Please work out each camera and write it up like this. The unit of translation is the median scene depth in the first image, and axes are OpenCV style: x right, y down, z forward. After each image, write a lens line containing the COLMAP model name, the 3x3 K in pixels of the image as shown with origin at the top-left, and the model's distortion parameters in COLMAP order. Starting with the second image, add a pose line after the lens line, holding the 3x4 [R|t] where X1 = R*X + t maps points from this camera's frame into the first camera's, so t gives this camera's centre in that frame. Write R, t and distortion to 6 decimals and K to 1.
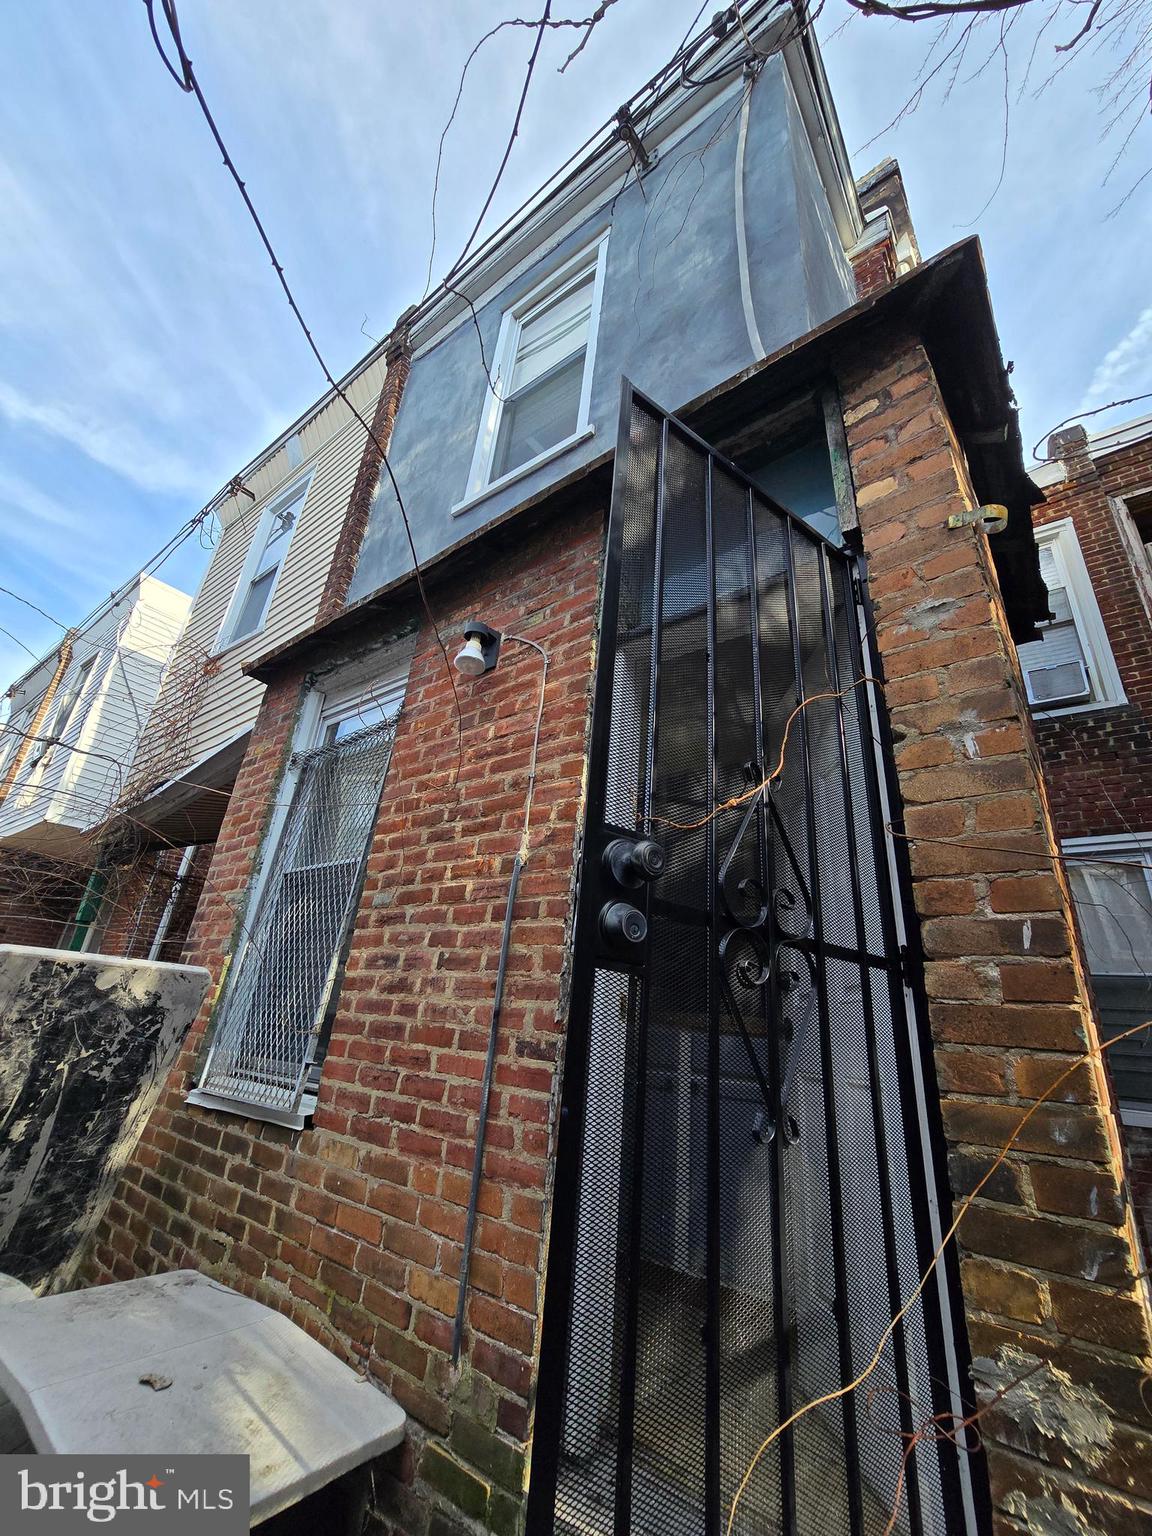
lens RADIAL K [[631.4, 0, 578.1], [0, 631.4, 766.0], [0, 0, 1]] dist [-0.008386, 0.001981]
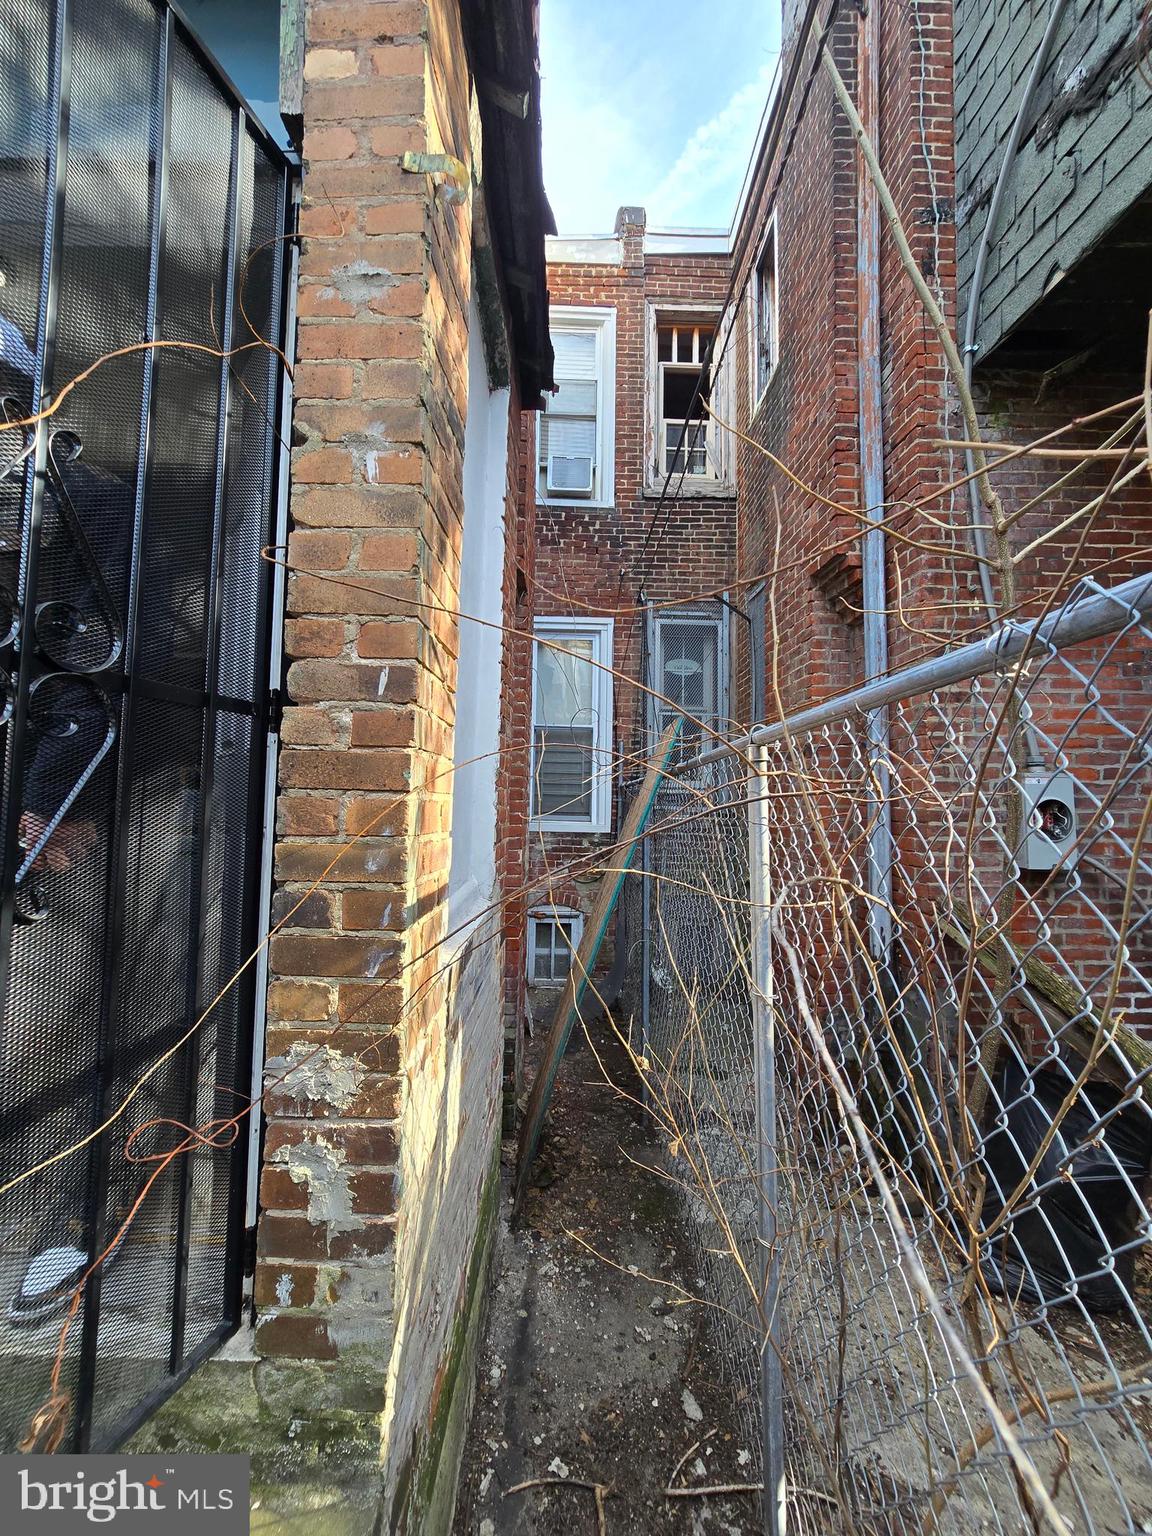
lens RADIAL K [[631.4, 0, 571.0], [0, 631.4, 764.6], [0, 0, 1]] dist [-0.008386, 0.001981]
pose [[0.786733, -0.032143, 0.616456, 0.186607], [-0.199591, 0.931756, 0.303305, 0.019691], [-0.584136, -0.361659, 0.726628, 0.044361]]
